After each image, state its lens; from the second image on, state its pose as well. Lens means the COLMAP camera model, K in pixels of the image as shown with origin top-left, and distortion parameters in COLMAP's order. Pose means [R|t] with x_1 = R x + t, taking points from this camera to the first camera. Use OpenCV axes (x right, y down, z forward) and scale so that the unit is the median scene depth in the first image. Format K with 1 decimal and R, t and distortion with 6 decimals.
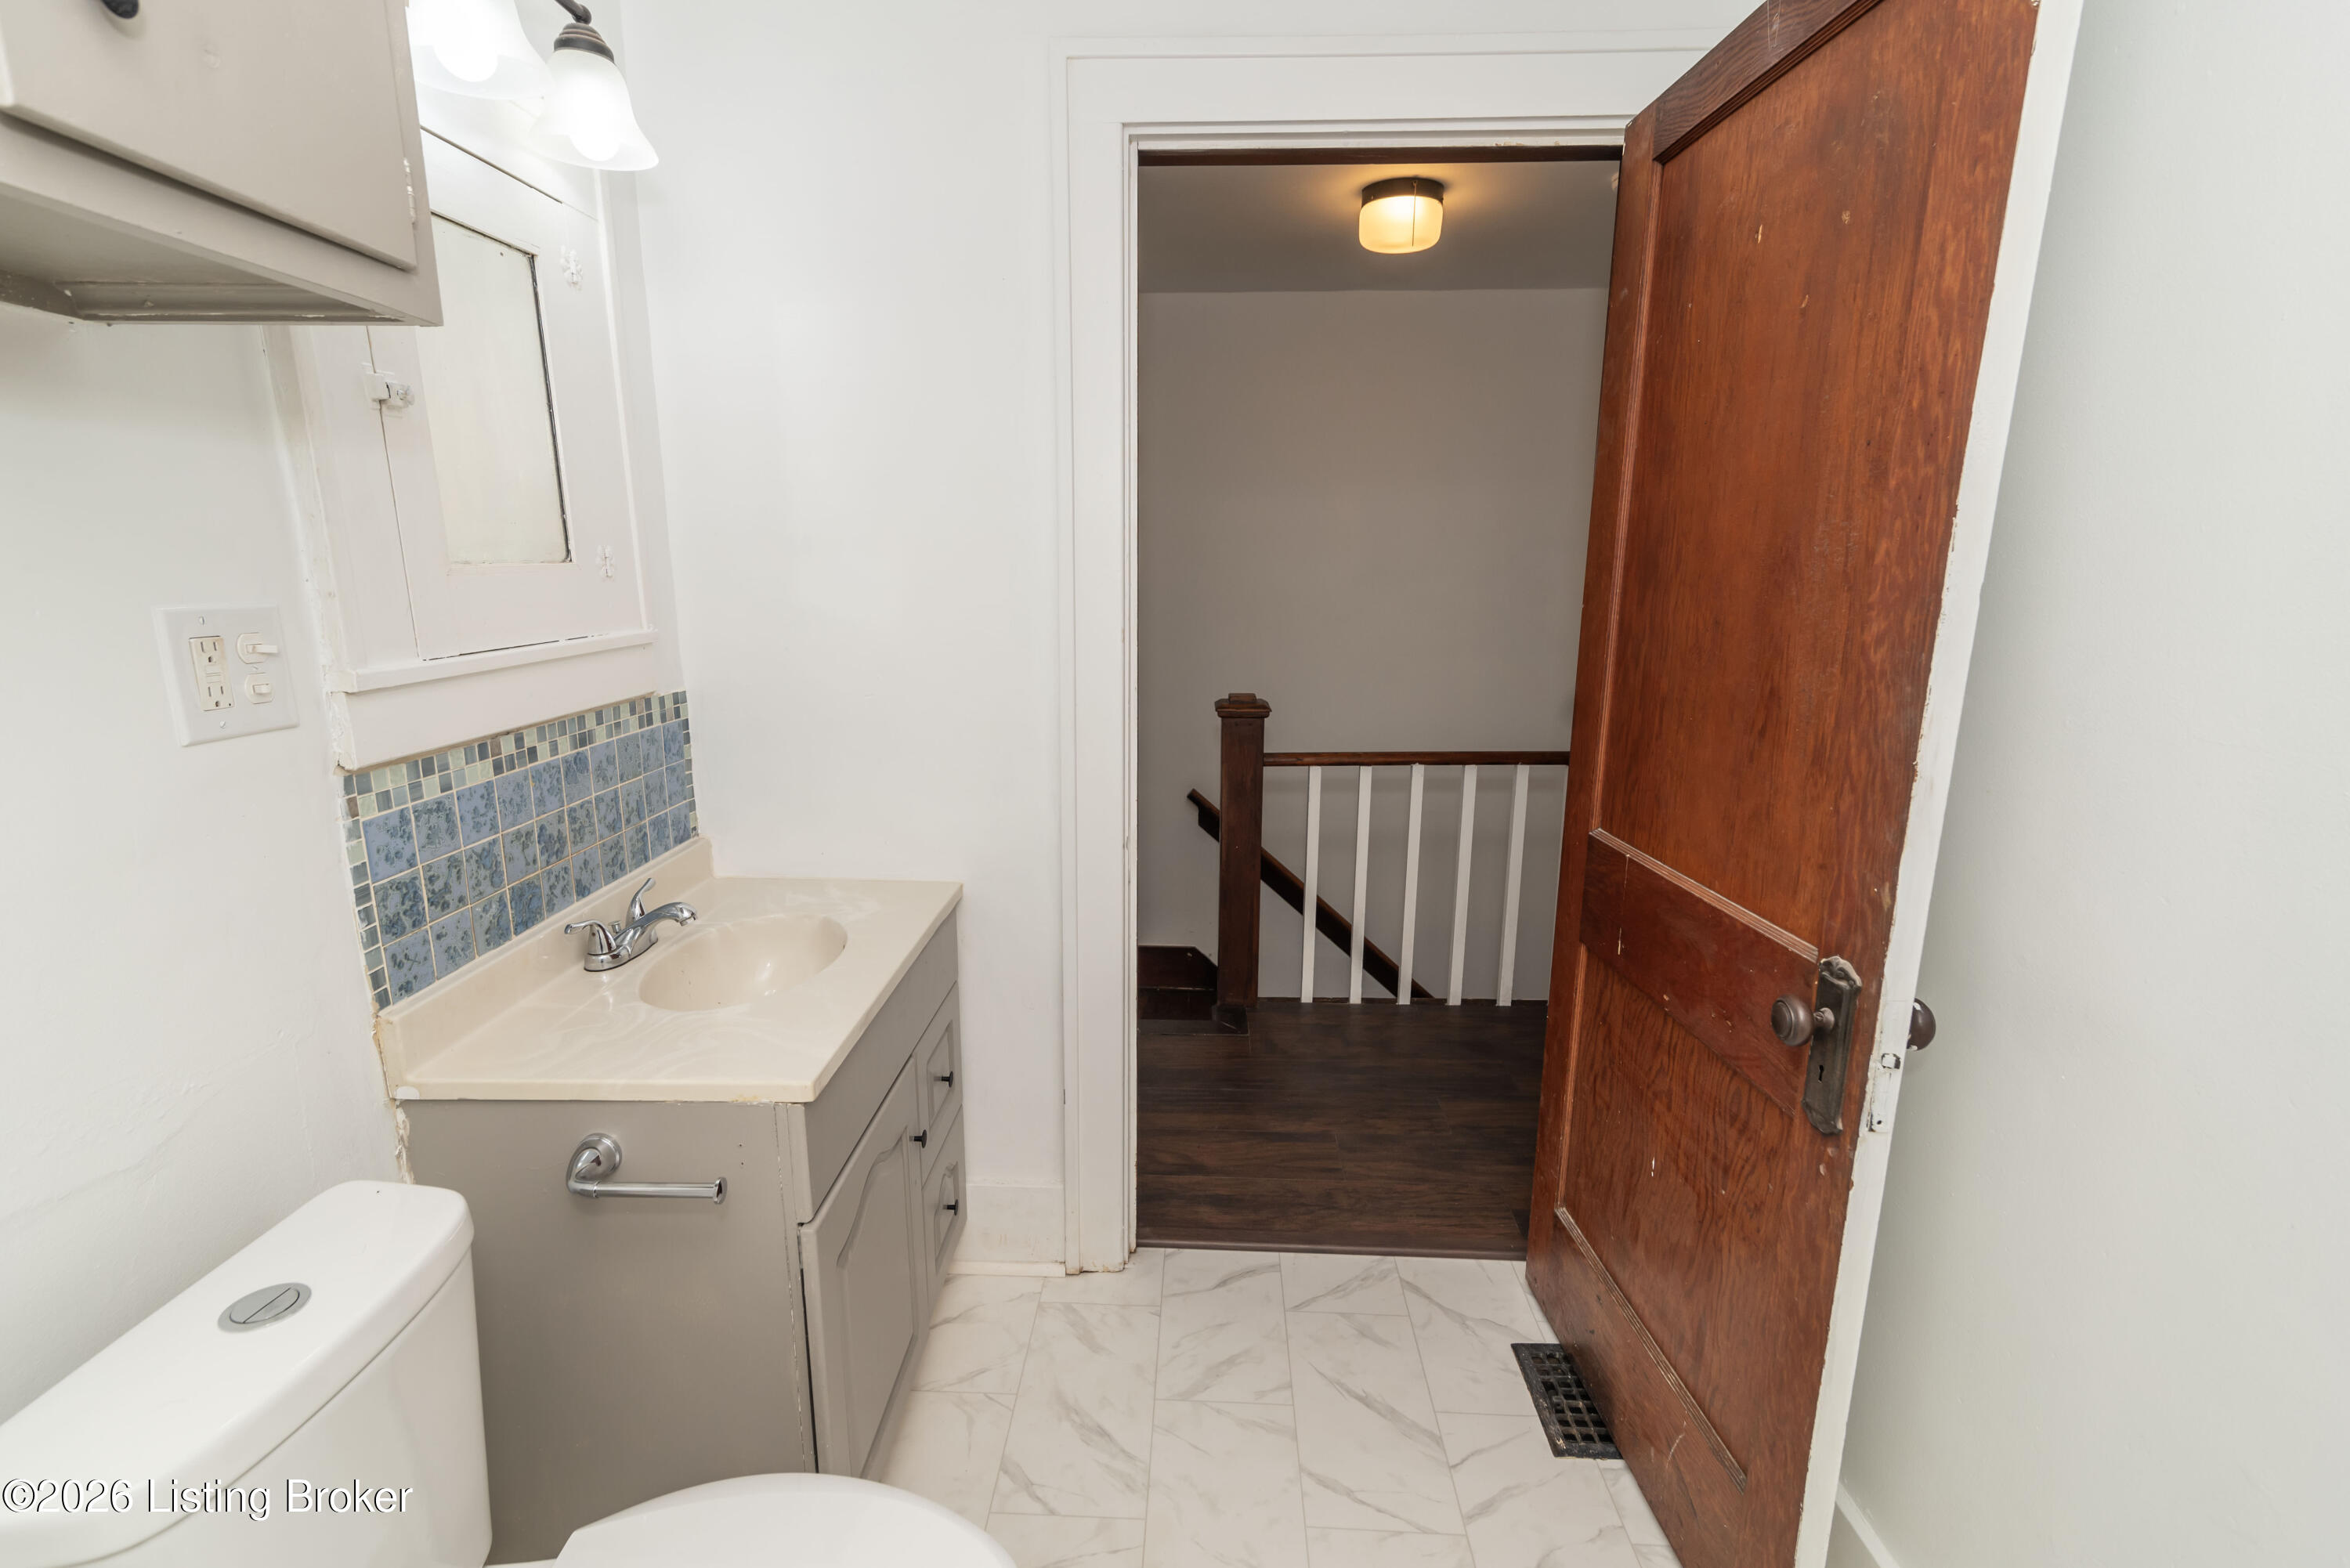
lens RADIAL K [[1070.2, 0, 1163.9], [0, 1070.2, 786.9], [0, 0, 1]] dist [0.016256, -0.000817]
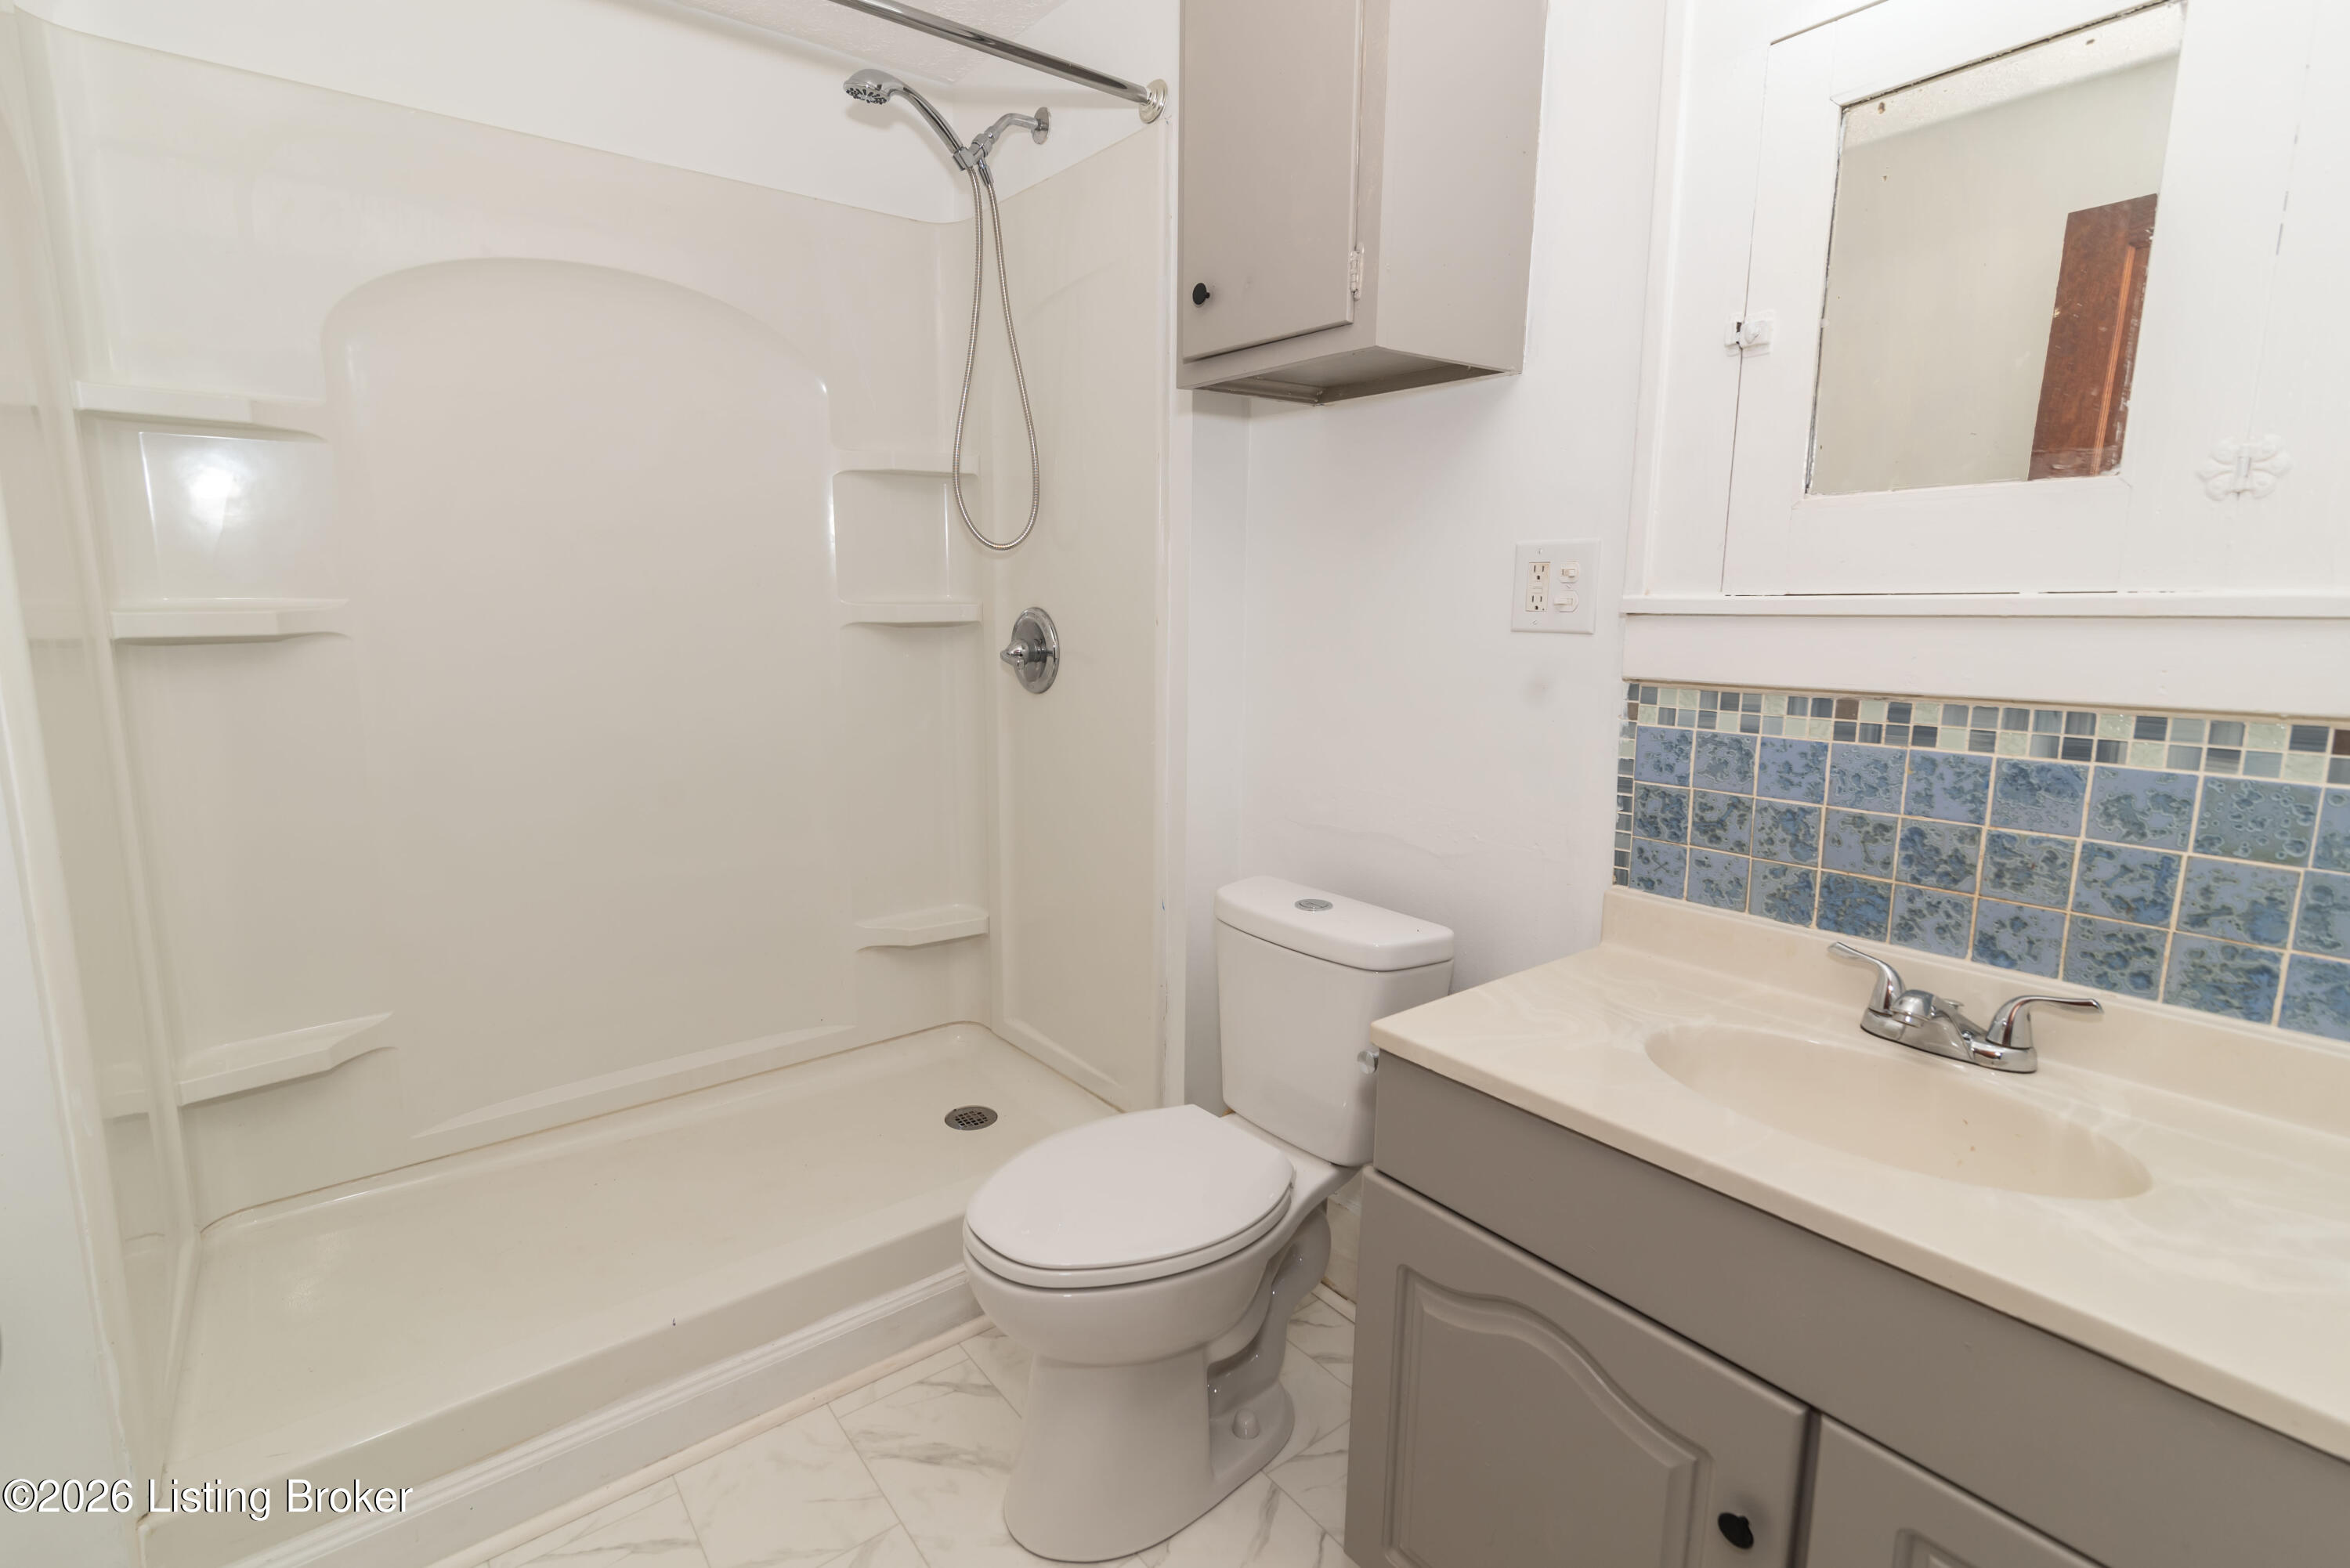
lens RADIAL K [[1070.2, 0, 1163.9], [0, 1070.2, 786.9], [0, 0, 1]] dist [0.016256, -0.000817]
pose [[-0.747780, 0.103509, -0.655829, 0.363073], [-0.150340, 0.935720, 0.319103, -0.171432], [0.646702, 0.337216, -0.684151, 1.258732]]
